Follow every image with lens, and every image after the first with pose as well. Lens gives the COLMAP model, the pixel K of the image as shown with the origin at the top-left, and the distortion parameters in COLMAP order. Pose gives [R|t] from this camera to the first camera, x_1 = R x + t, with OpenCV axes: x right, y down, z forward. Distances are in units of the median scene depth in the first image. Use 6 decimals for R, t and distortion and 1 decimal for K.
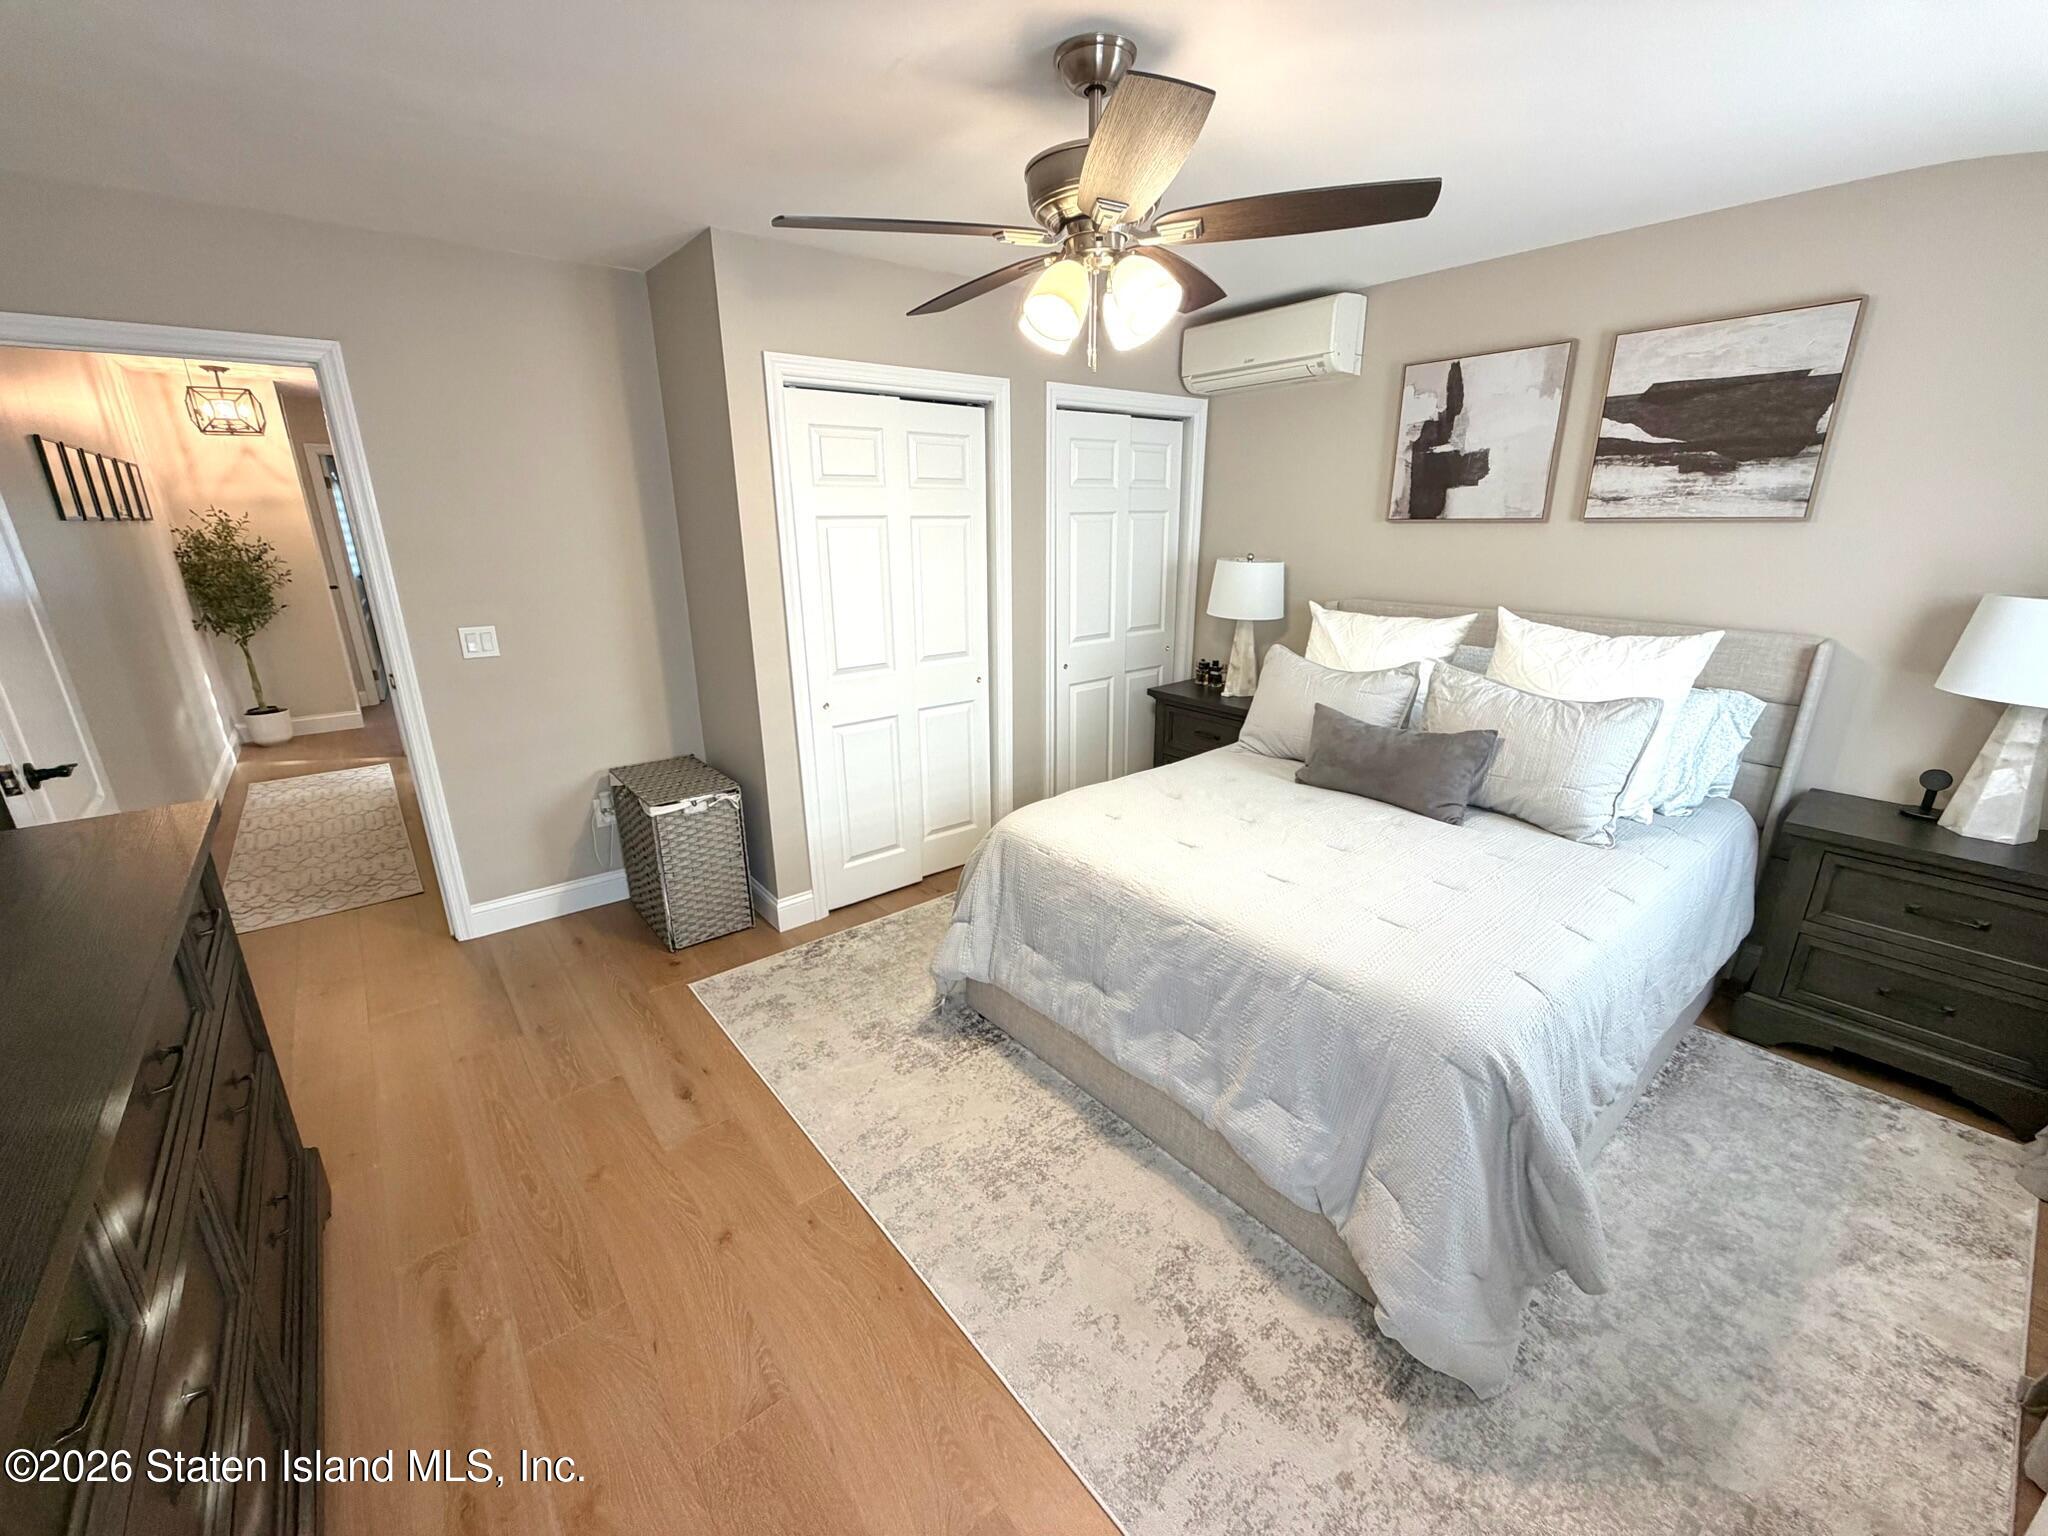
lens RADIAL K [[819.3, 0, 1032.3], [0, 819.3, 774.3], [0, 0, 1]] dist [-0.002647, -0.000214]
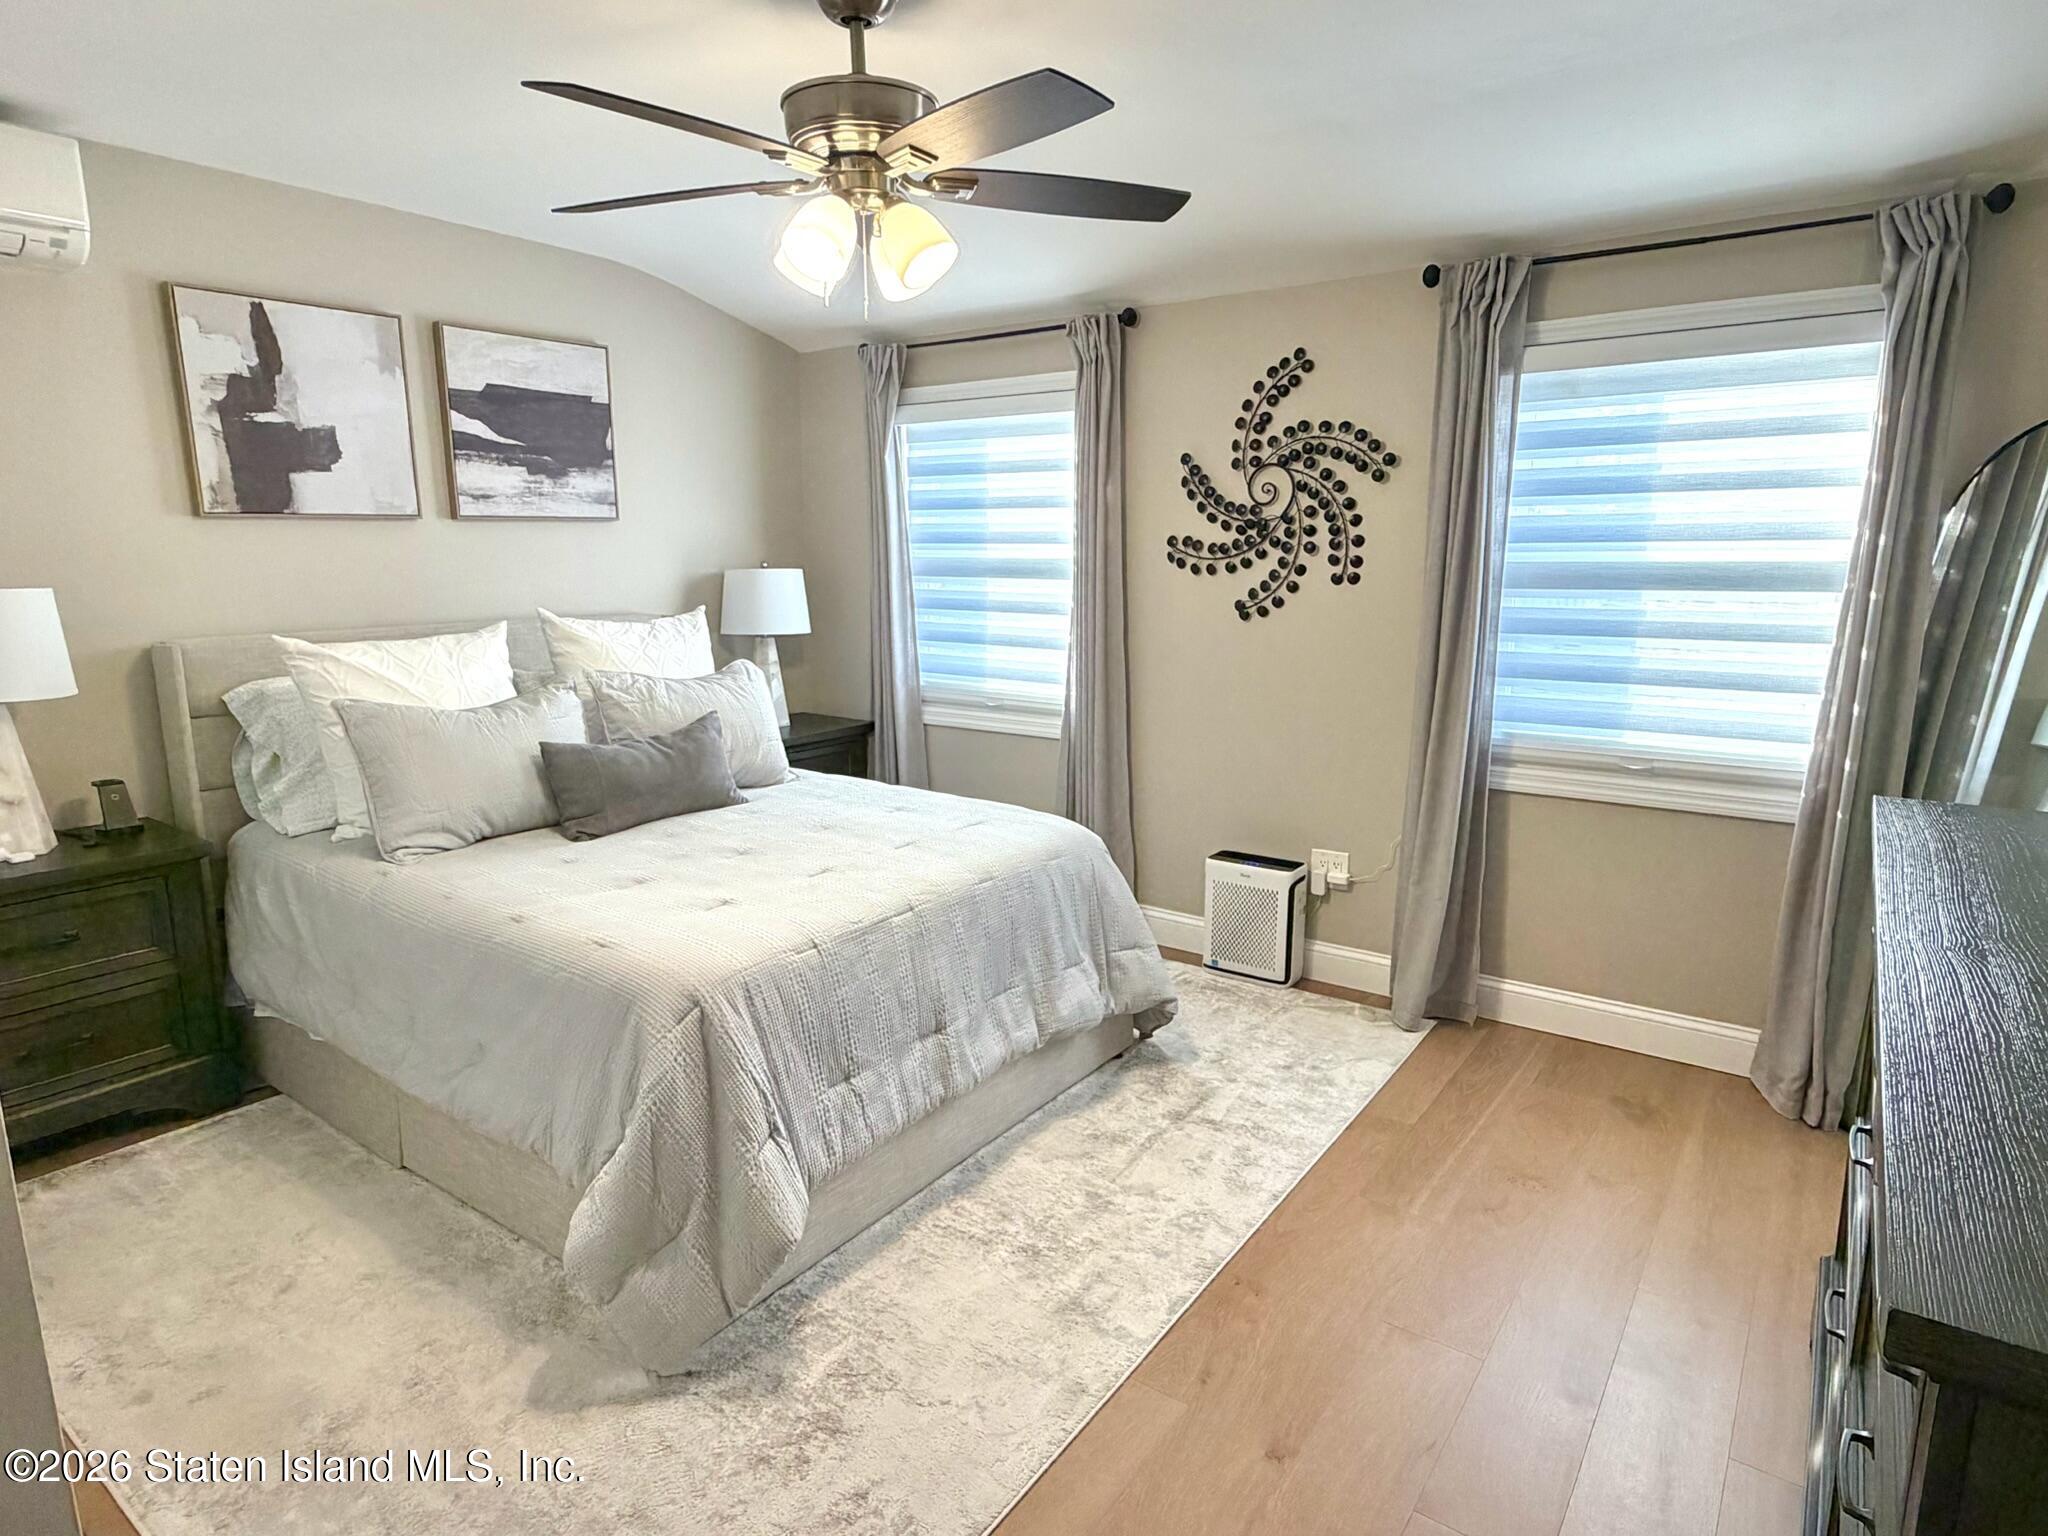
lens RADIAL K [[1140.2, 0, 1029.5], [0, 1140.2, 767.8], [0, 0, 1]] dist [-0.003936, 0.000557]
pose [[-0.257994, -0.180127, 0.949207, -0.775229], [0.297093, 0.920072, 0.255348, -0.200788], [-0.919334, 0.347881, -0.183858, 0.787204]]
